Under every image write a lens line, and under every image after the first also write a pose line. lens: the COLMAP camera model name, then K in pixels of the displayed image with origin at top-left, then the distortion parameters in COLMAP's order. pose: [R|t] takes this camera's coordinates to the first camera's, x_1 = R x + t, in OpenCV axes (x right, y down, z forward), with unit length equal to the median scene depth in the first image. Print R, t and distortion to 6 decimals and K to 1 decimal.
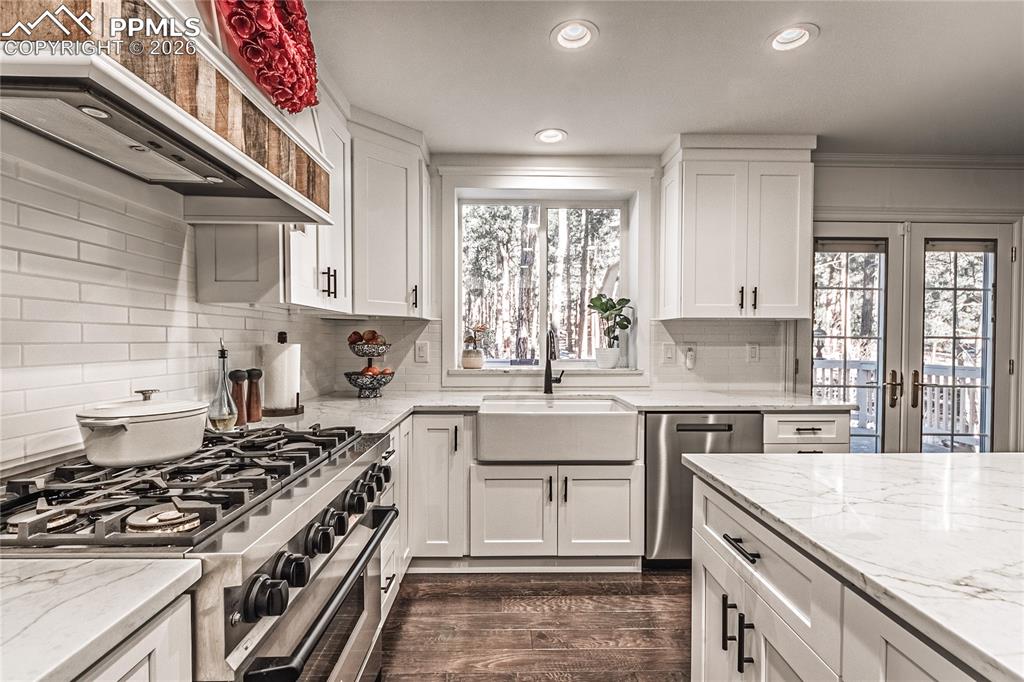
lens RADIAL K [[464.0, 0, 511.3], [0, 464.0, 348.1], [0, 0, 1]] dist [-0.002862, -0.000740]
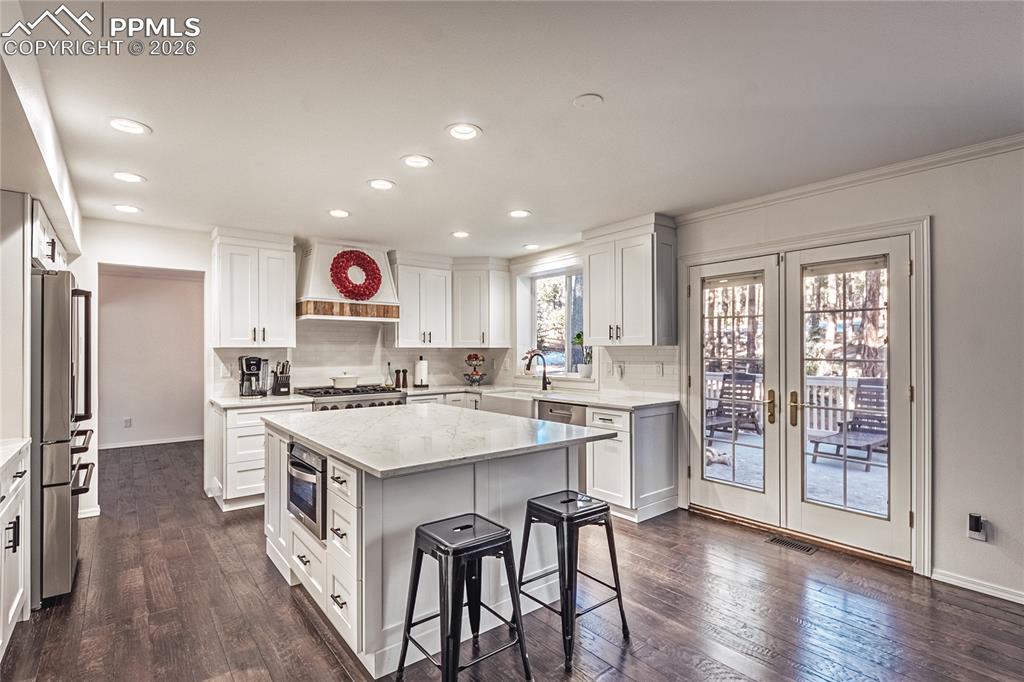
lens RADIAL K [[494.8, 0, 513.5], [0, 494.8, 348.6], [0, 0, 1]] dist [-0.001595, -0.000290]
pose [[0.608786, -0.007828, -0.793296, 1.465335], [-0.008424, 0.999831, -0.016331, -0.025591], [0.793290, 0.016624, 0.608617, -0.206792]]
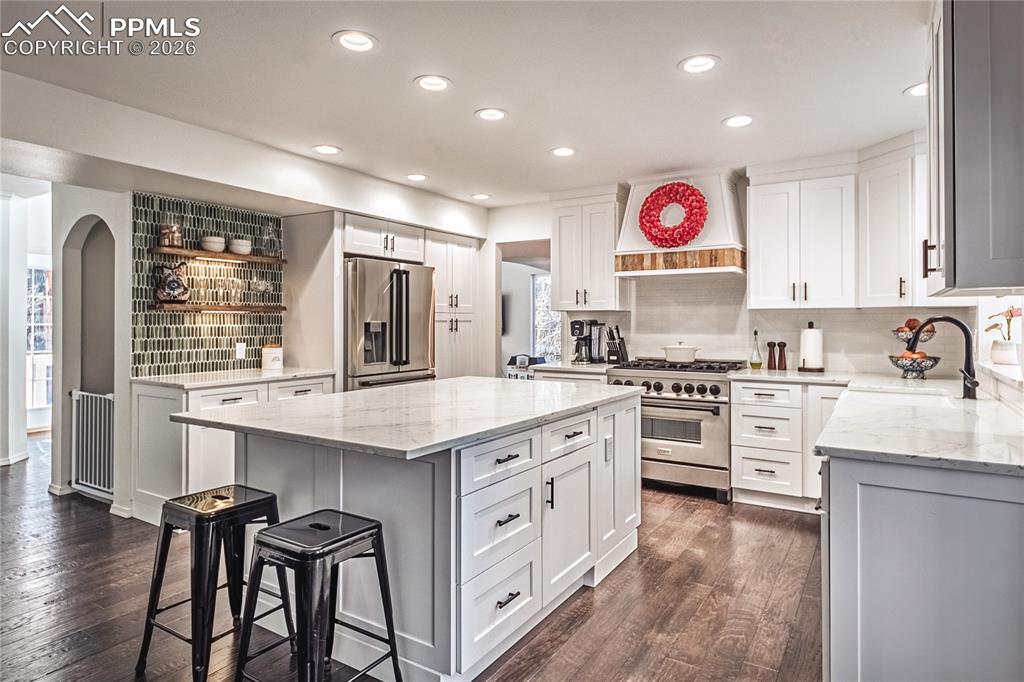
lens RADIAL K [[583.3, 0, 514.8], [0, 583.3, 319.4], [0, 0, 1]] dist [0.003523, 0.000609]
pose [[-0.546601, -0.003880, -0.837384, 1.301859], [-0.014609, 0.999881, 0.004903, -0.027399], [0.837266, 0.014913, -0.546593, 0.898183]]
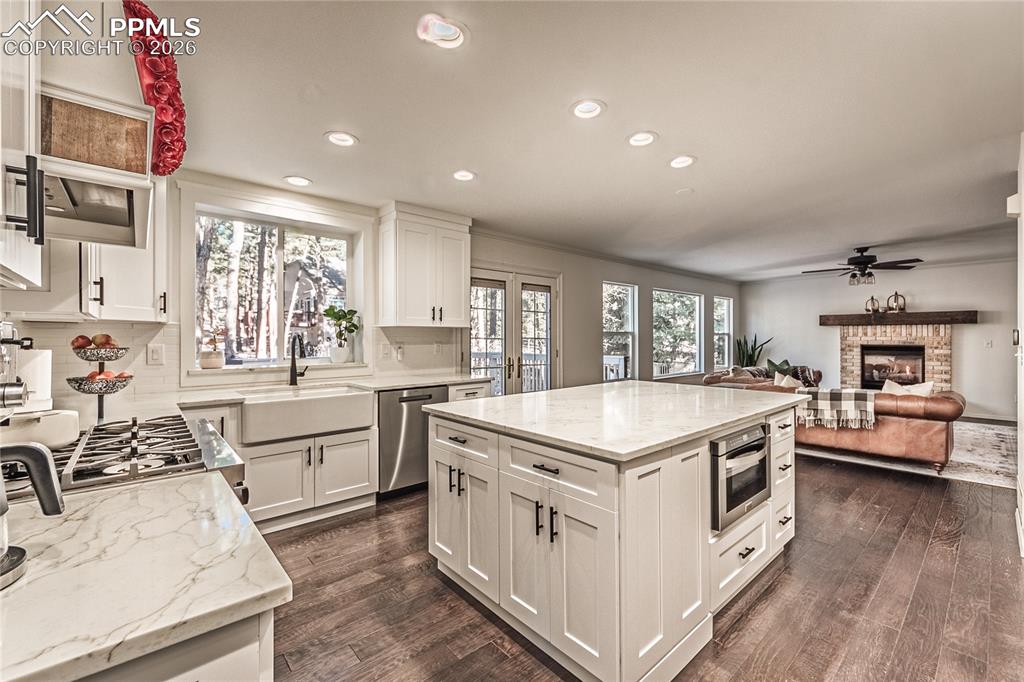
lens RADIAL K [[427.1, 0, 517.1], [0, 427.1, 337.1], [0, 0, 1]] dist [0.000712, 0.000028]
pose [[0.756938, -0.003133, 0.653479, -0.212987], [0.015684, 0.999788, -0.013373, -0.005803], [-0.653299, 0.020372, 0.756826, -0.249463]]
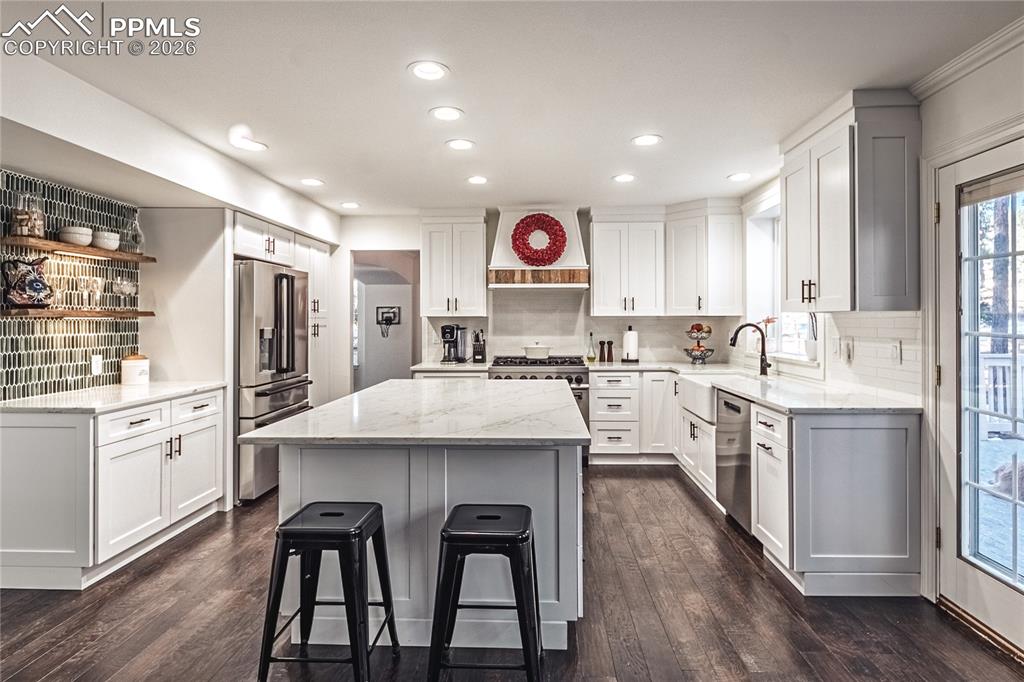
lens RADIAL K [[541.4, 0, 516.2], [0, 541.4, 318.8], [0, 0, 1]] dist [-0.000278, -0.000160]
pose [[-0.059031, -0.005158, -0.998243, 1.547498], [-0.014224, 0.999889, -0.004326, -0.035543], [0.998155, 0.013944, -0.059097, 0.433223]]
